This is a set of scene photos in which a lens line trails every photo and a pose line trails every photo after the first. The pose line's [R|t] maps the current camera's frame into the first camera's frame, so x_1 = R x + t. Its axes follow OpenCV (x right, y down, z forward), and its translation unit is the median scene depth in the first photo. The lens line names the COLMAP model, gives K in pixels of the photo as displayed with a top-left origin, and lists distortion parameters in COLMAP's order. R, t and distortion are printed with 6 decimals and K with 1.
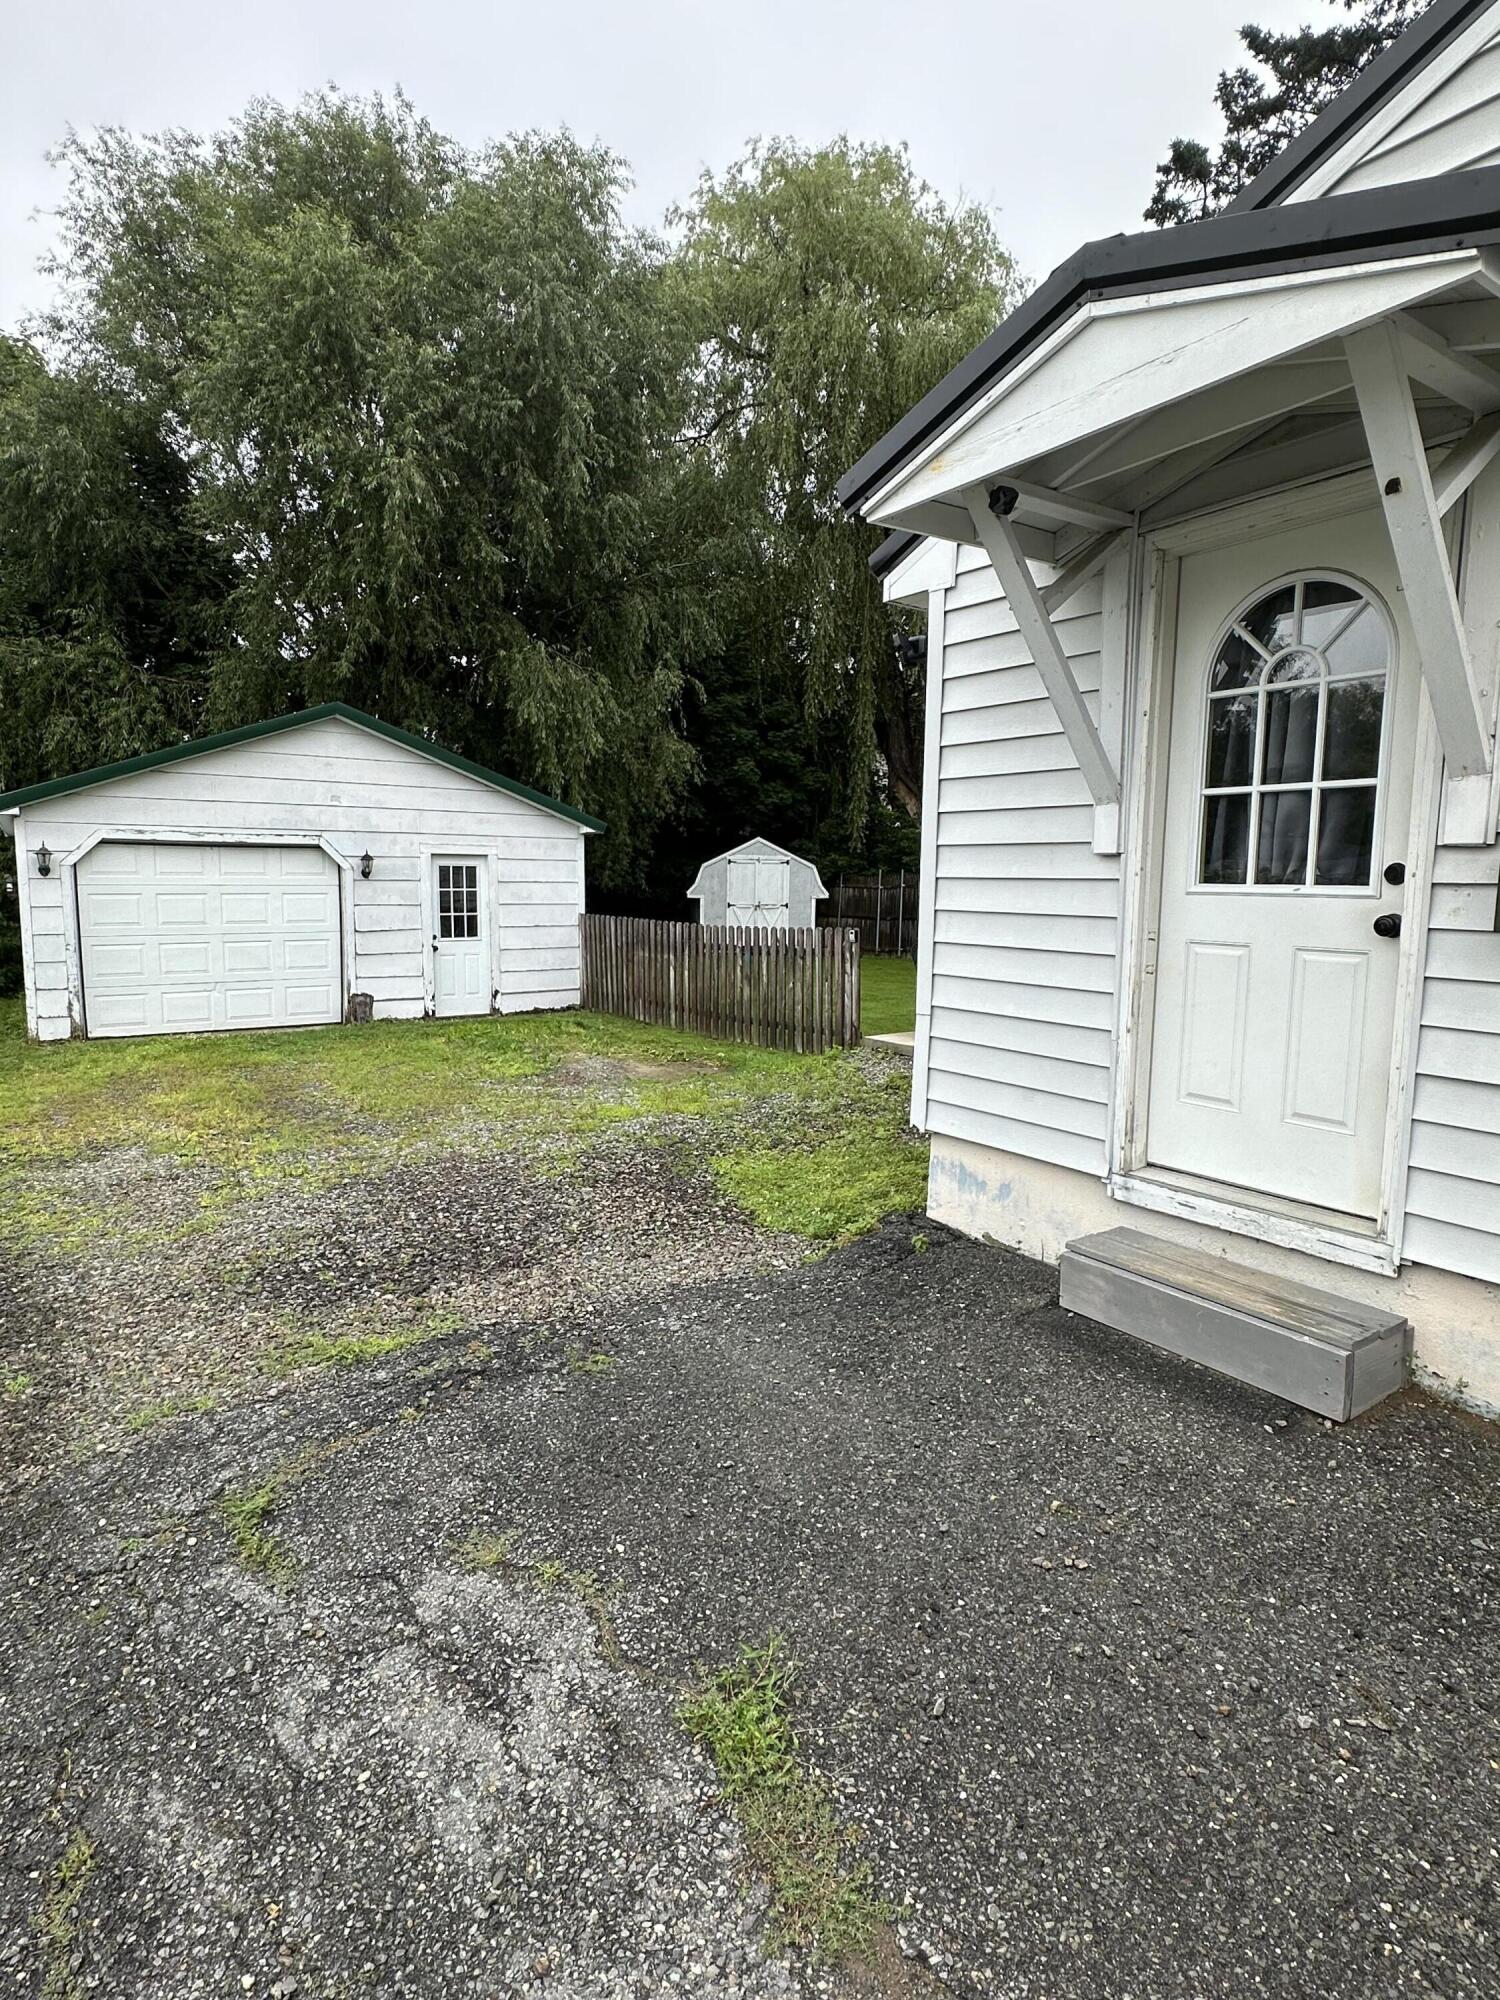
lens RADIAL K [[1089.7, 0, 750.0], [0, 1089.7, 1000.0], [0, 0, 1]] dist [-0.001481, 0.000672]
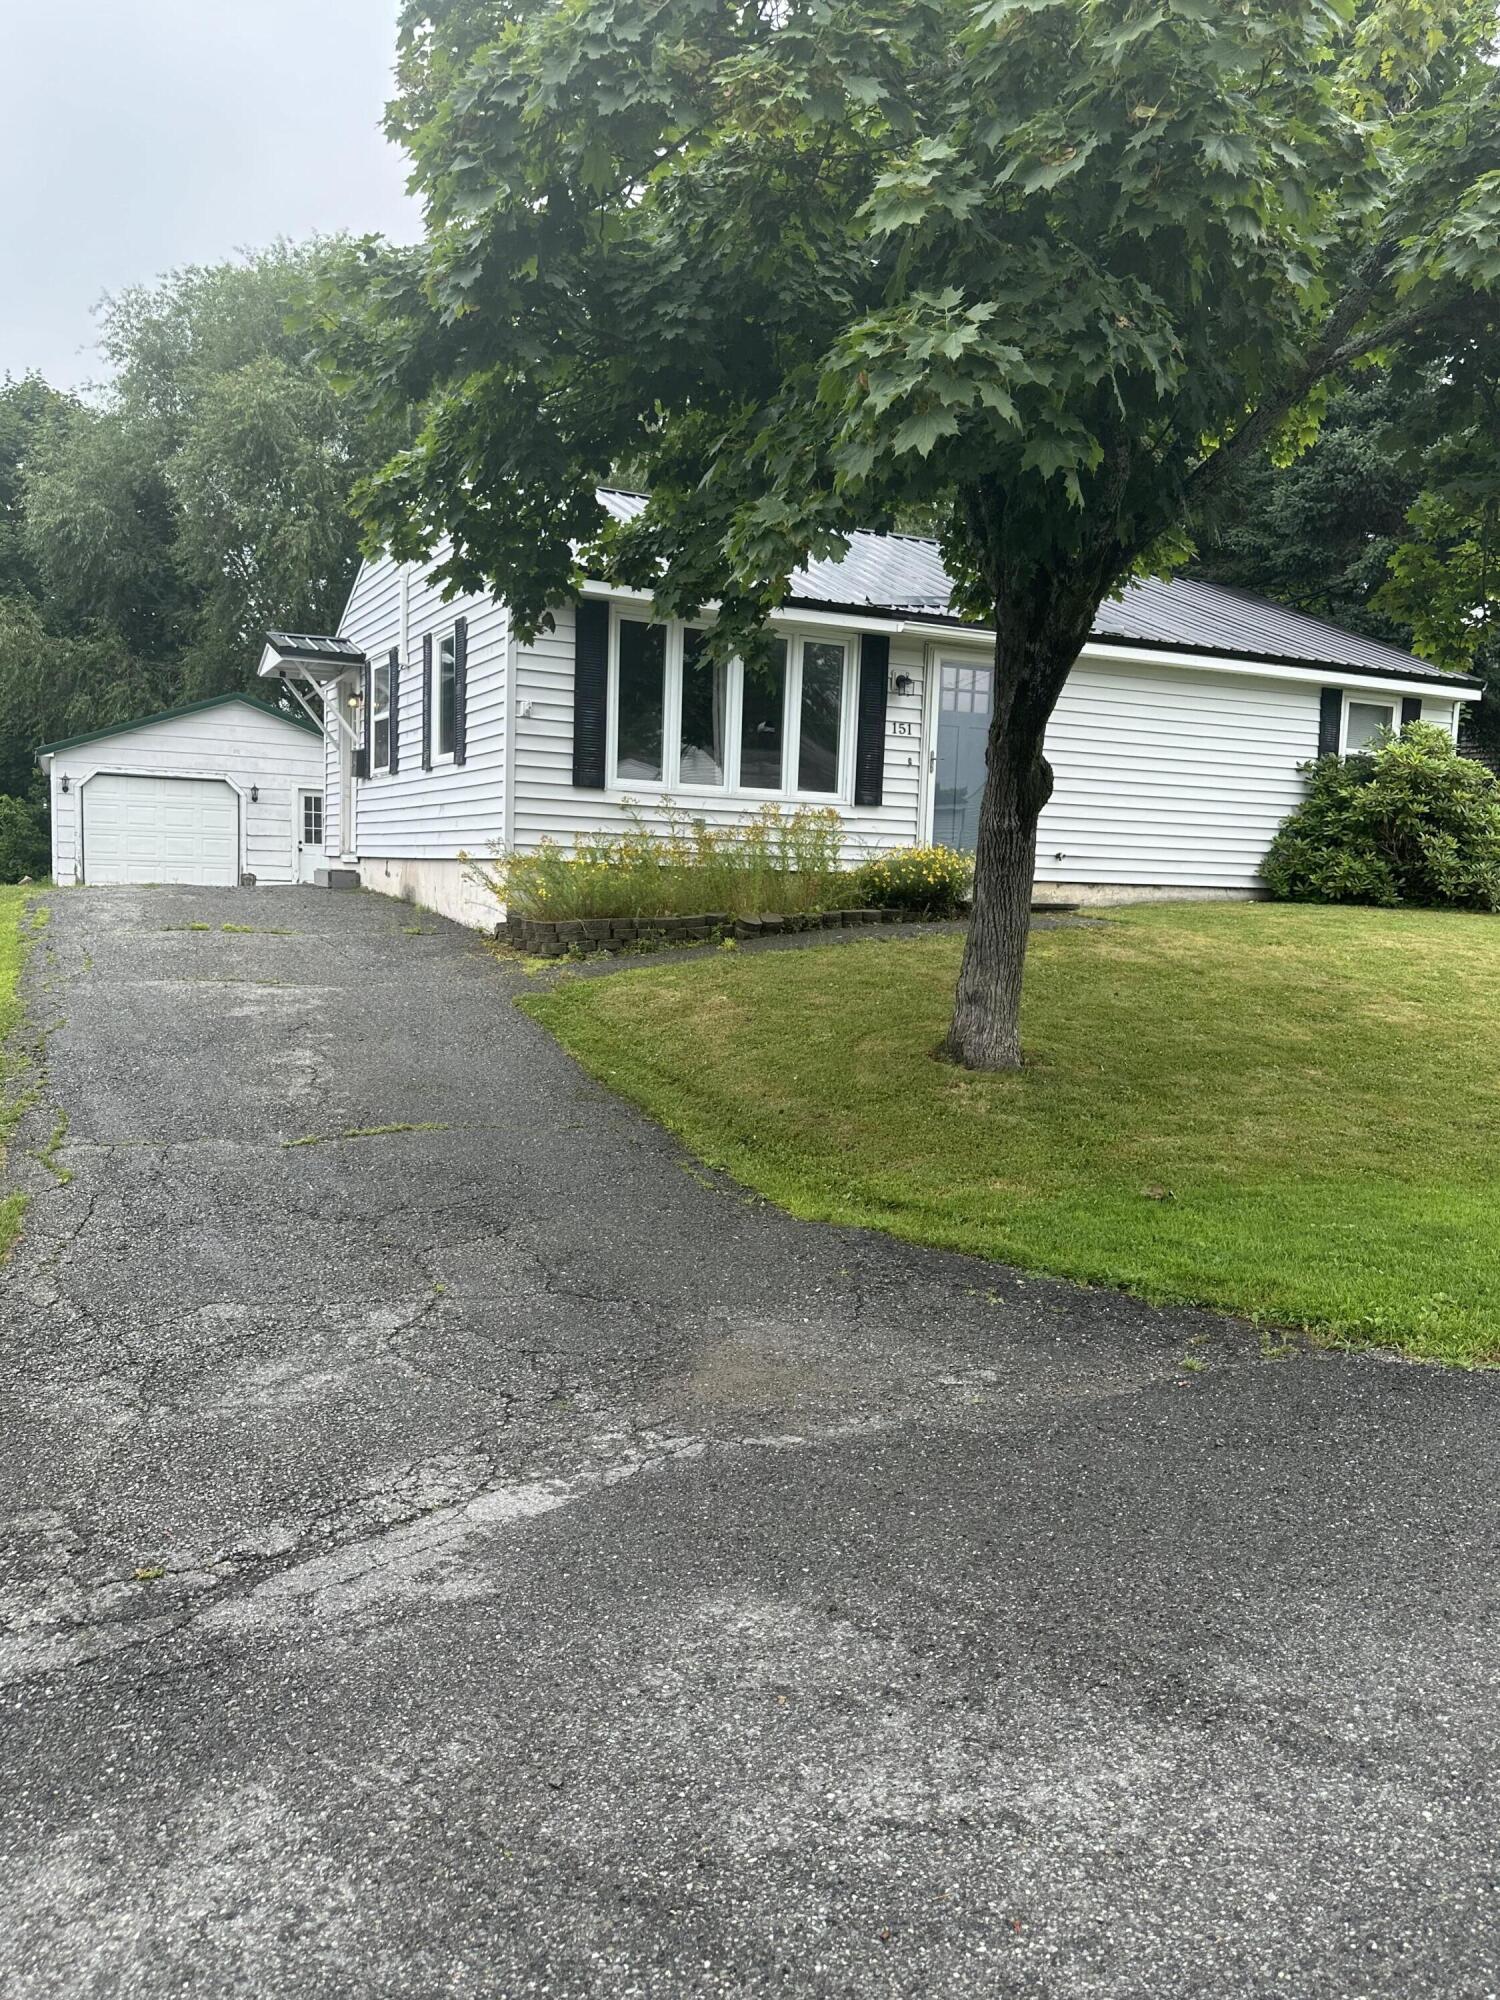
lens RADIAL K [[1497.7, 0, 750.0], [0, 1497.7, 1000.0], [0, 0, 1]] dist [0.107182, -0.135453]
pose [[0.988036, 0.035065, -0.150187, 0.663780], [-0.039439, 0.998877, -0.026244, 0.194771], [0.149098, 0.031853, 0.988309, -1.008740]]
